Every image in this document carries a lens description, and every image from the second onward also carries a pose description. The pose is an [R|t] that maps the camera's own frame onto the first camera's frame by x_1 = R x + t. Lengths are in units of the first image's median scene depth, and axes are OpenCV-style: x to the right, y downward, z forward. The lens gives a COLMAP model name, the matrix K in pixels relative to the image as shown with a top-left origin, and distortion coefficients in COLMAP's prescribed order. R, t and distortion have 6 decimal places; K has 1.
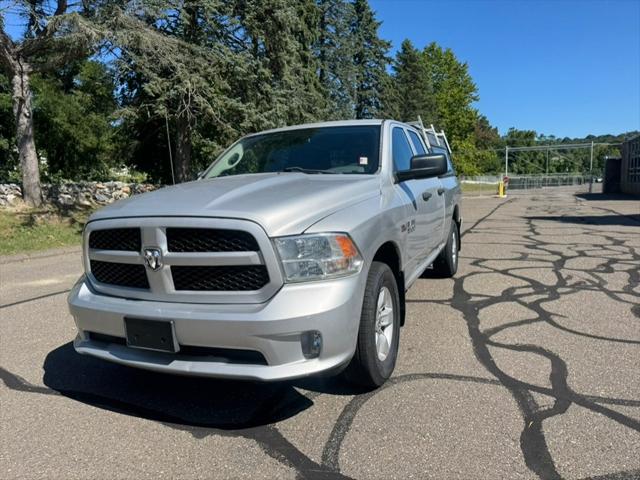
lens RADIAL K [[454.5, 0, 320.4], [0, 454.5, 240.8], [0, 0, 1]] dist [0.051892, -0.065942]
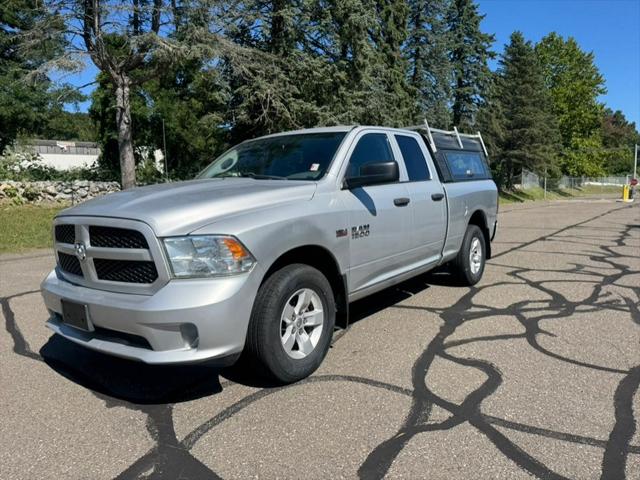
lens RADIAL K [[452.4, 0, 320.8], [0, 452.4, 240.3], [0, 0, 1]] dist [0.057124, -0.068469]
pose [[0.972299, 0.041432, -0.230037, 0.248100], [-0.041190, 0.999134, 0.005858, -0.010569], [0.230081, 0.003779, 0.973164, -0.002789]]
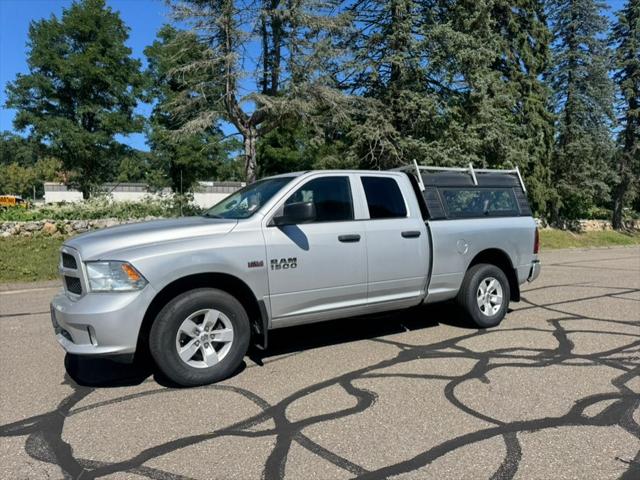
lens RADIAL K [[454.5, 0, 320.4], [0, 454.5, 240.8], [0, 0, 1]] dist [0.051892, -0.065942]
pose [[0.822431, 0.040213, -0.567442, 0.666590], [-0.080332, 0.995712, -0.045867, -0.032467], [0.563165, 0.083306, 0.822135, 0.073297]]
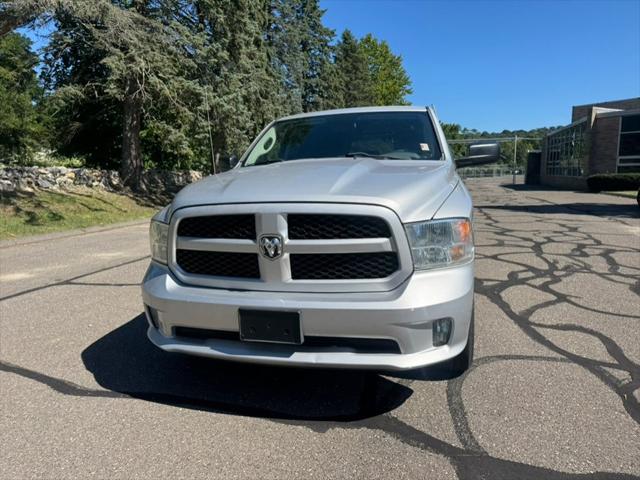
lens RADIAL K [[454.5, 0, 320.4], [0, 454.5, 240.8], [0, 0, 1]] dist [0.051892, -0.065942]
pose [[0.988697, -0.010043, 0.149590, -0.198766], [0.006510, 0.999689, 0.024089, 0.002513], [-0.149785, -0.022843, 0.988455, 0.028508]]
